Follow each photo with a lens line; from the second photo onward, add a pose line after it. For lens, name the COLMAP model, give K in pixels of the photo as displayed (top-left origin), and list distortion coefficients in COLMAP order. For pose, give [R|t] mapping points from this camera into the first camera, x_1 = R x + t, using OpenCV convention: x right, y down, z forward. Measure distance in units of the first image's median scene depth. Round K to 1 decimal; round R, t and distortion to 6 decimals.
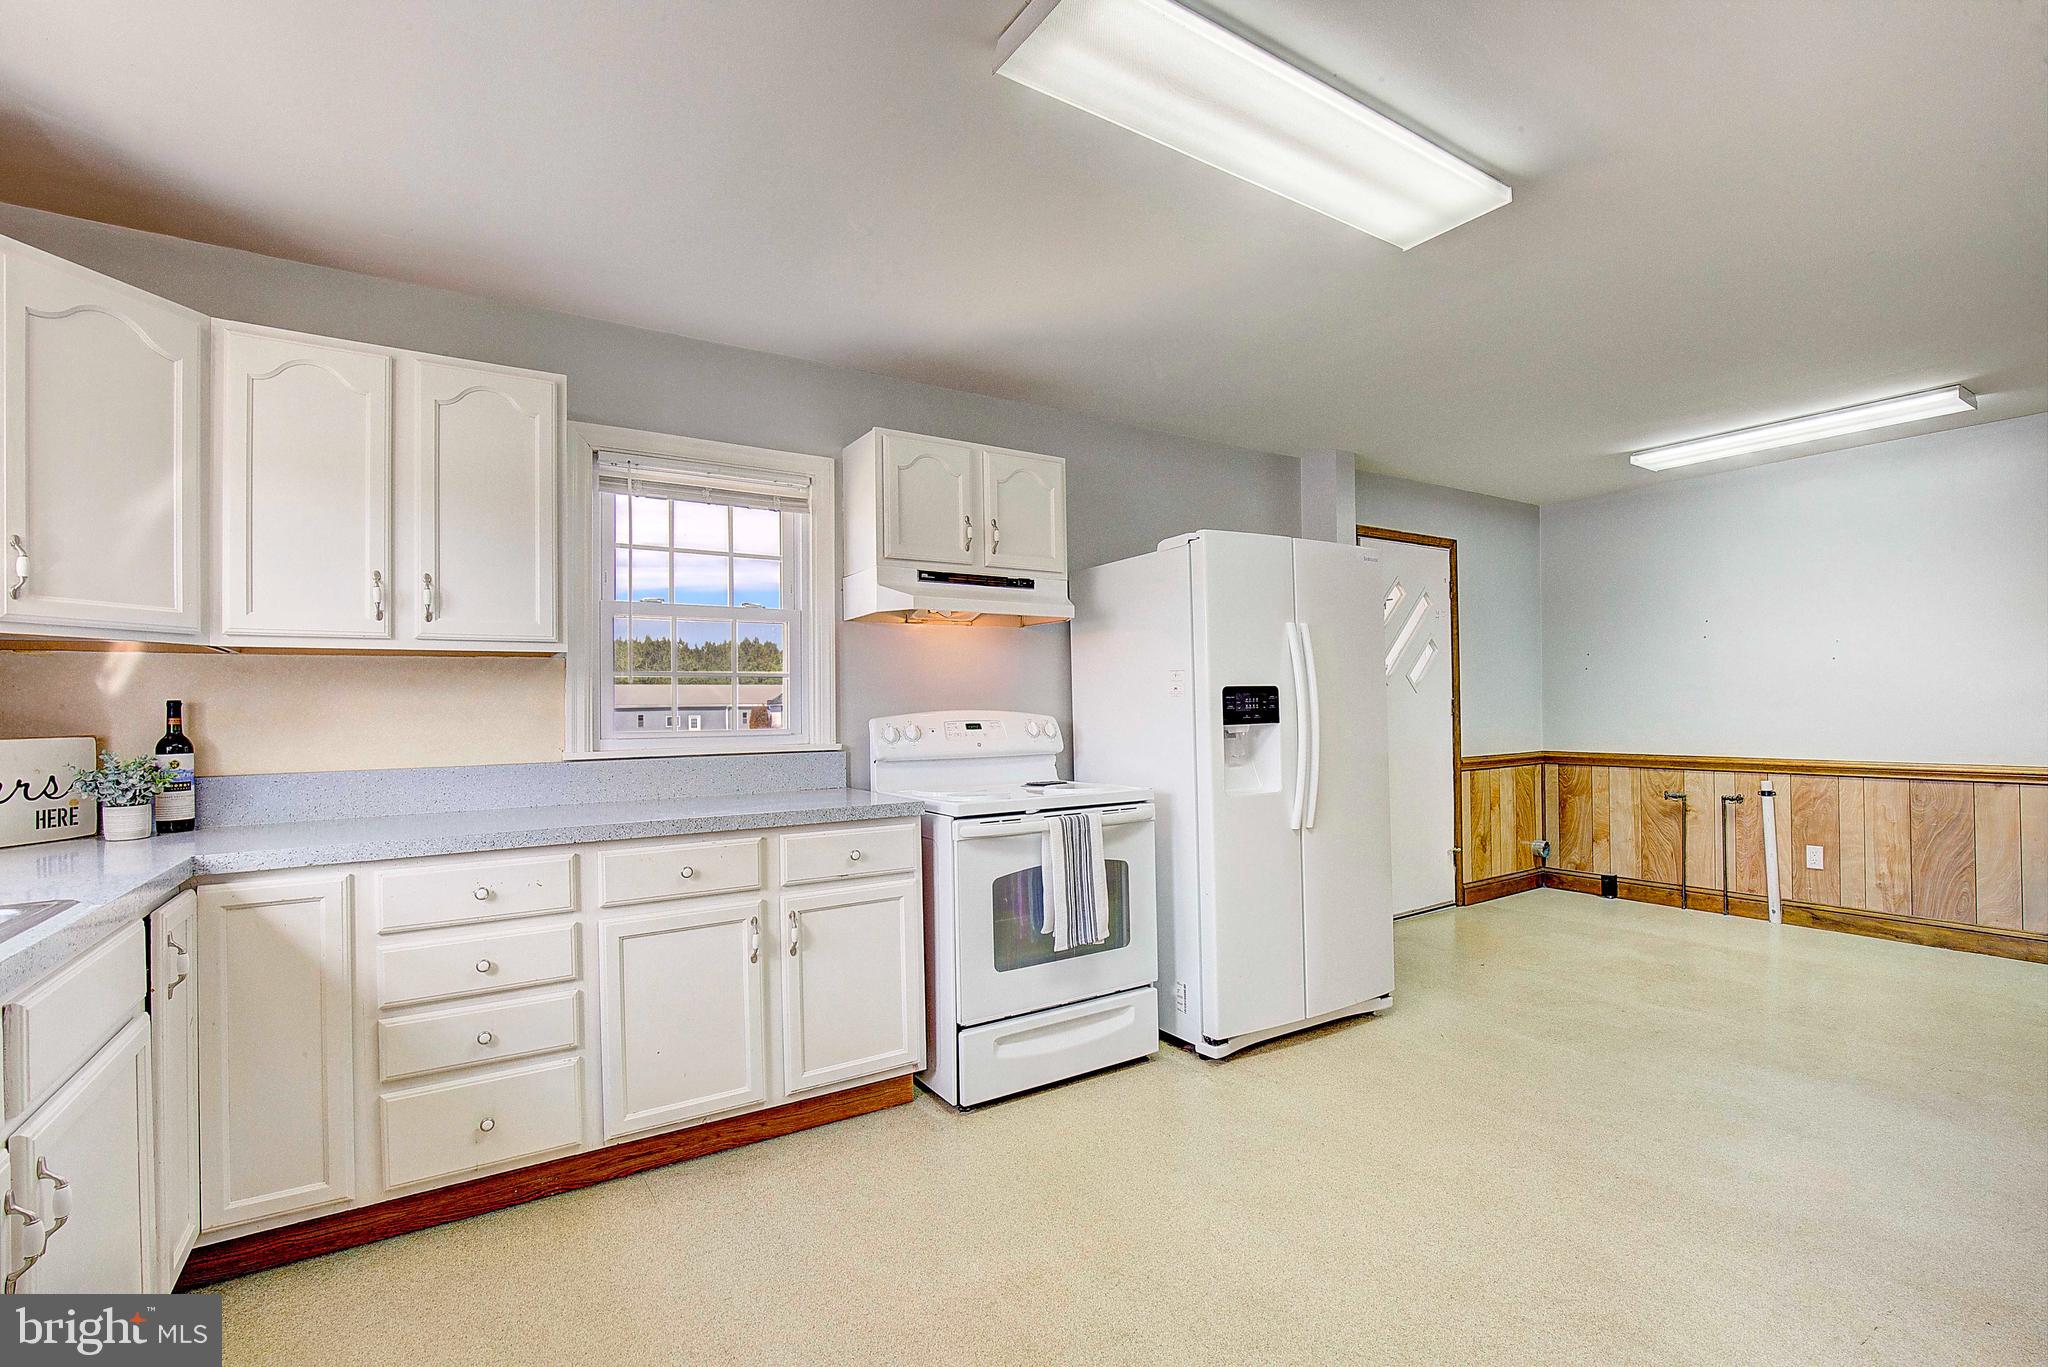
lens RADIAL K [[927.5, 0, 1041.2], [0, 927.5, 713.4], [0, 0, 1]] dist [-0.017290, 0.000005]
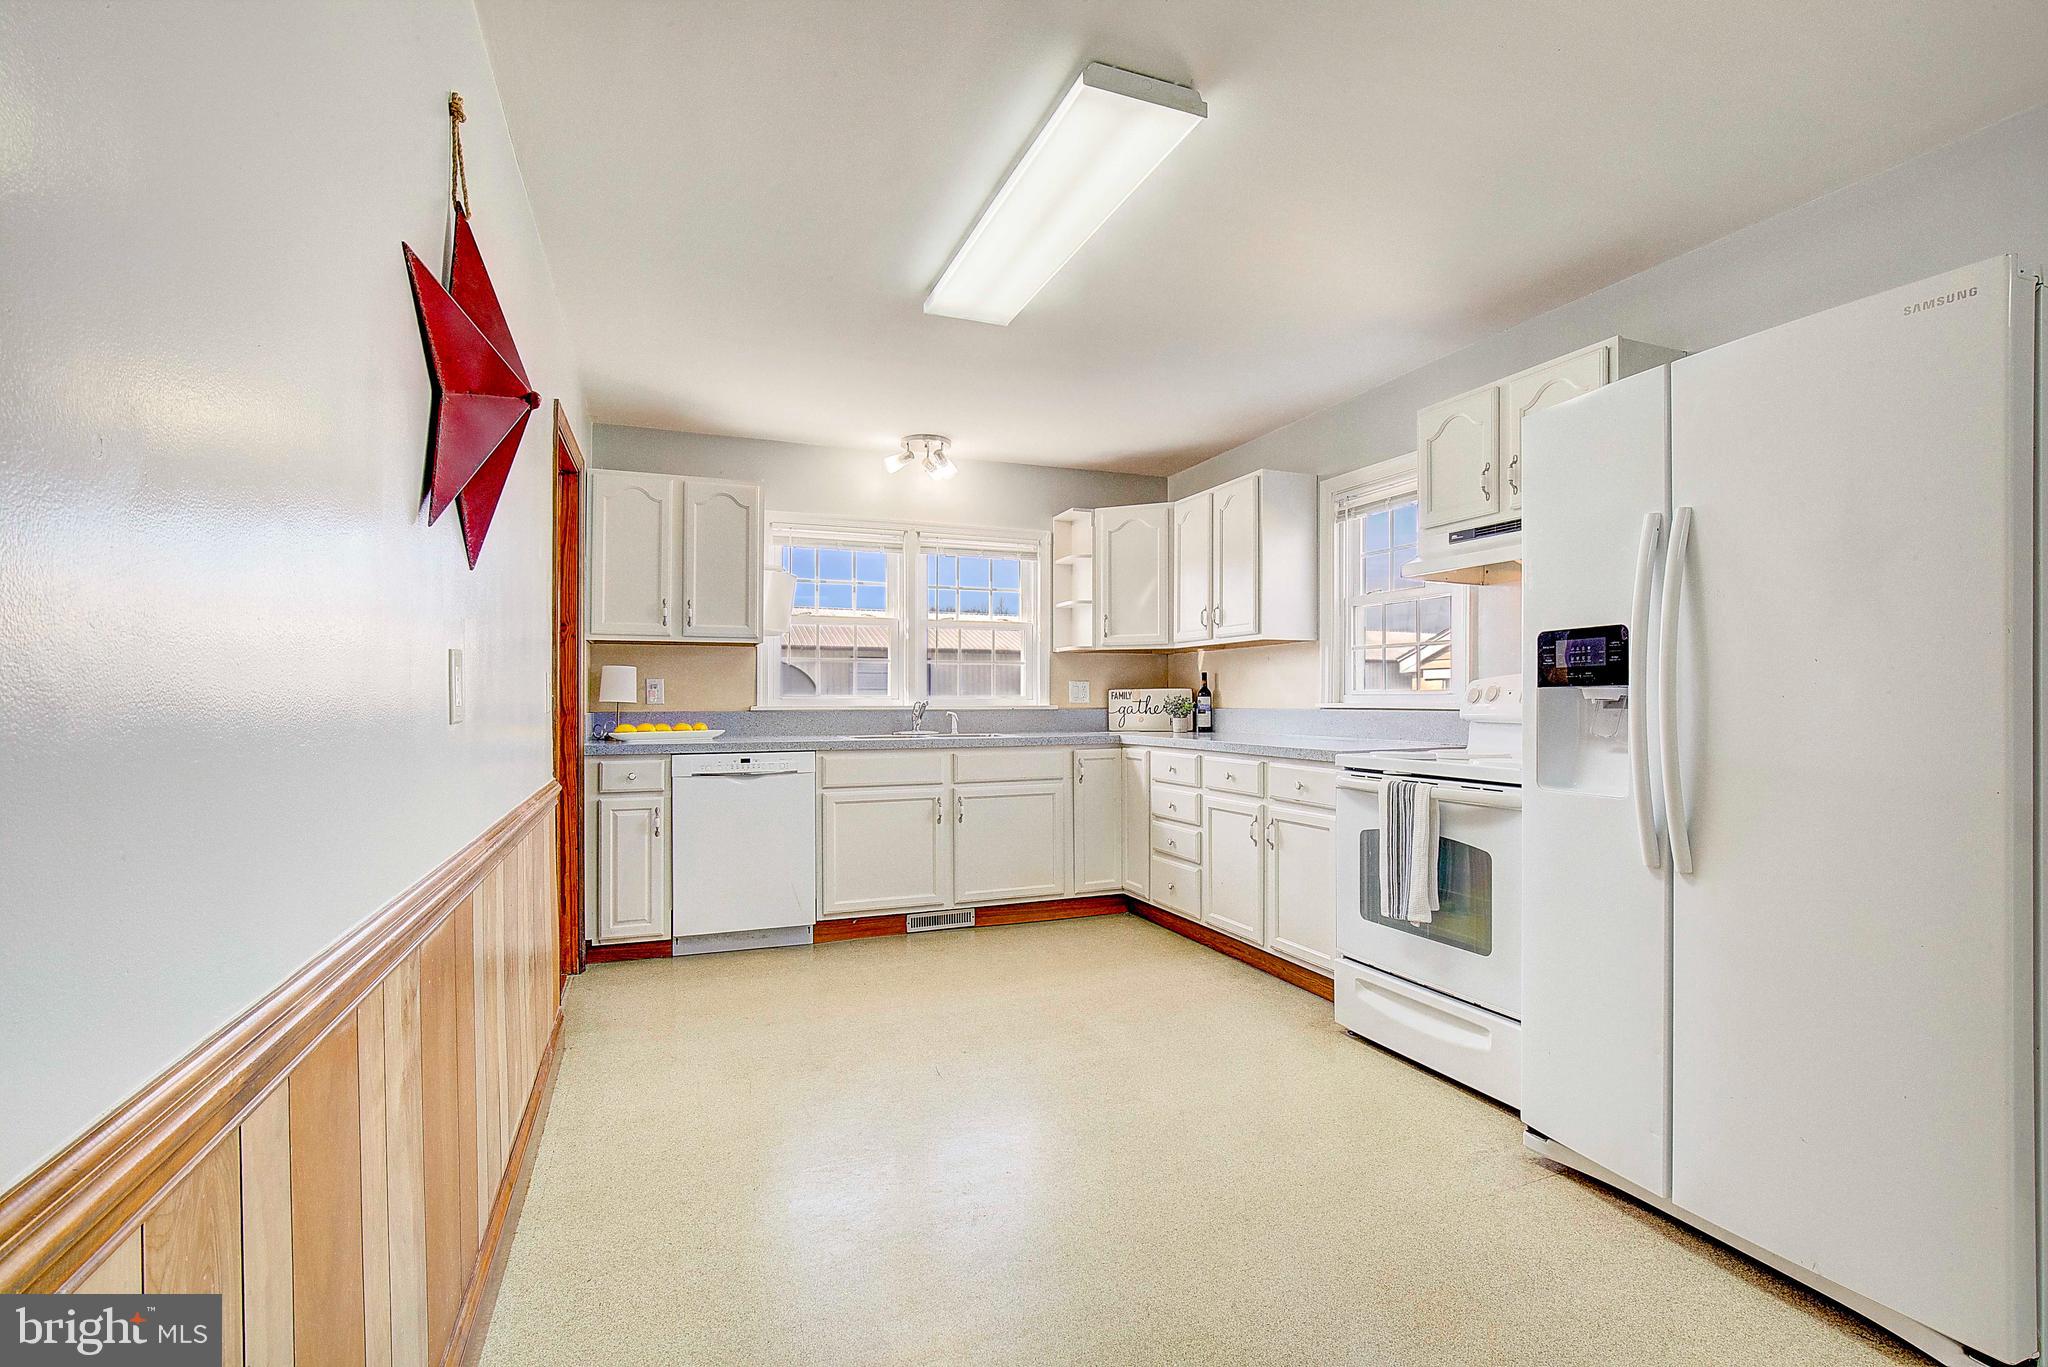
lens RADIAL K [[927.5, 0, 1023.9], [0, 927.5, 691.3], [0, 0, 1]] dist [-0.017290, 0.000005]
pose [[-0.211720, 0.009501, -0.977284, 1.201851], [0.005433, 0.999949, 0.008545, 0.008962], [0.977315, -0.003501, -0.211761, 0.951279]]
